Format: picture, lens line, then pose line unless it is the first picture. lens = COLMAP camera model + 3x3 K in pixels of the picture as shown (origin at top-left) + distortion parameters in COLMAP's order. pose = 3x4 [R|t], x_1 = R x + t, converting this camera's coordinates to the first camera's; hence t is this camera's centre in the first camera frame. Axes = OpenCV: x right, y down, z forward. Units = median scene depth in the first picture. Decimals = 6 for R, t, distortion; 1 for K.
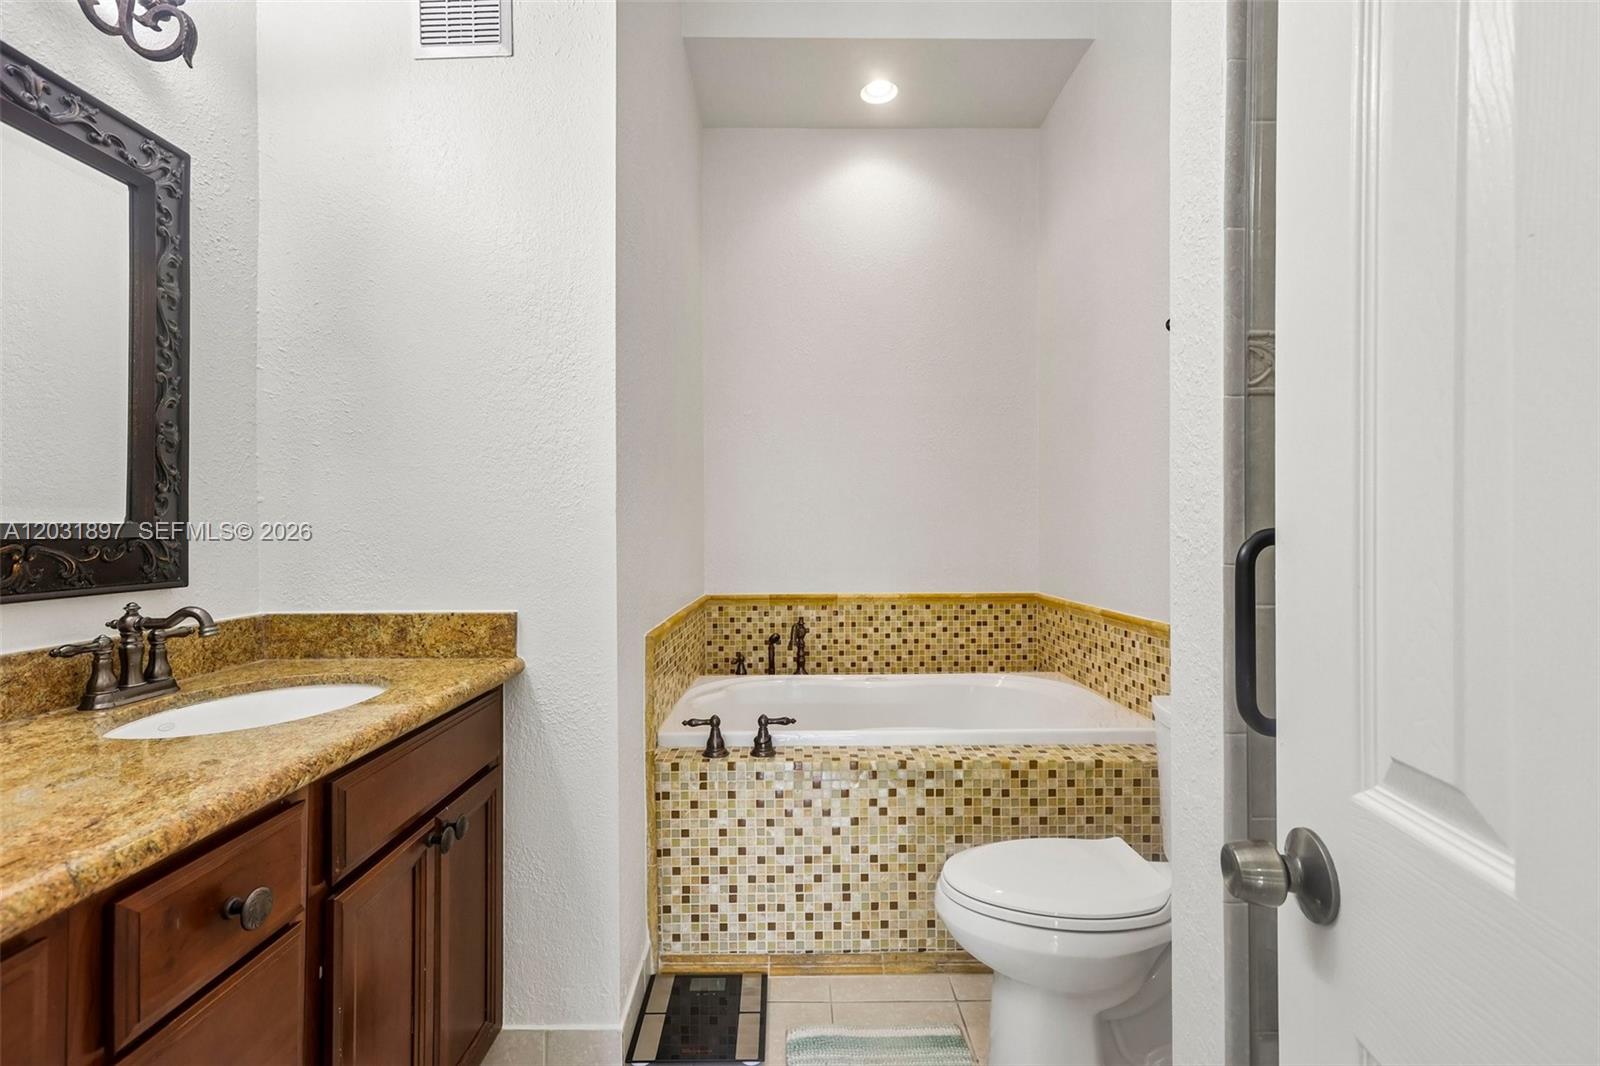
lens RADIAL K [[708.2, 0, 797.7], [0, 708.2, 527.0], [0, 0, 1]] dist [0.001457, 0.000761]
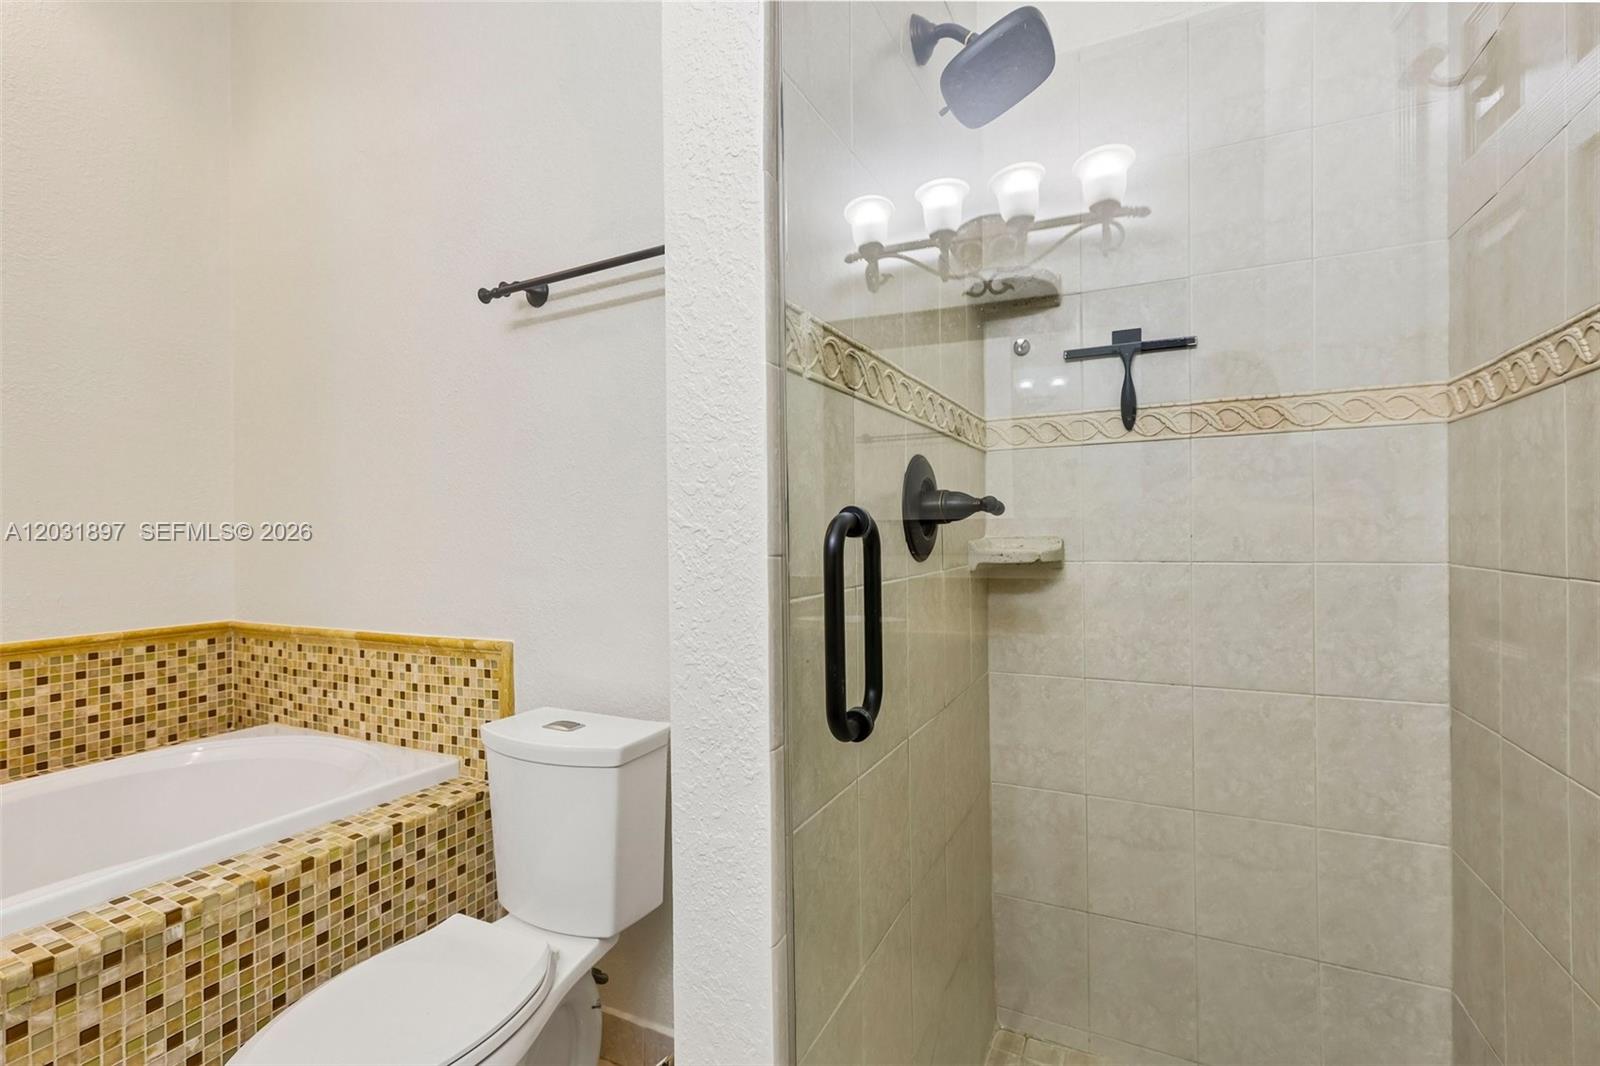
lens RADIAL K [[708.2, 0, 797.7], [0, 708.2, 527.0], [0, 0, 1]] dist [0.001457, 0.000761]
pose [[0.464605, 0.004404, 0.885507, -0.052833], [0.006439, 0.999944, -0.008351, 0.008755], [-0.885495, 0.009582, 0.464551, 0.199444]]
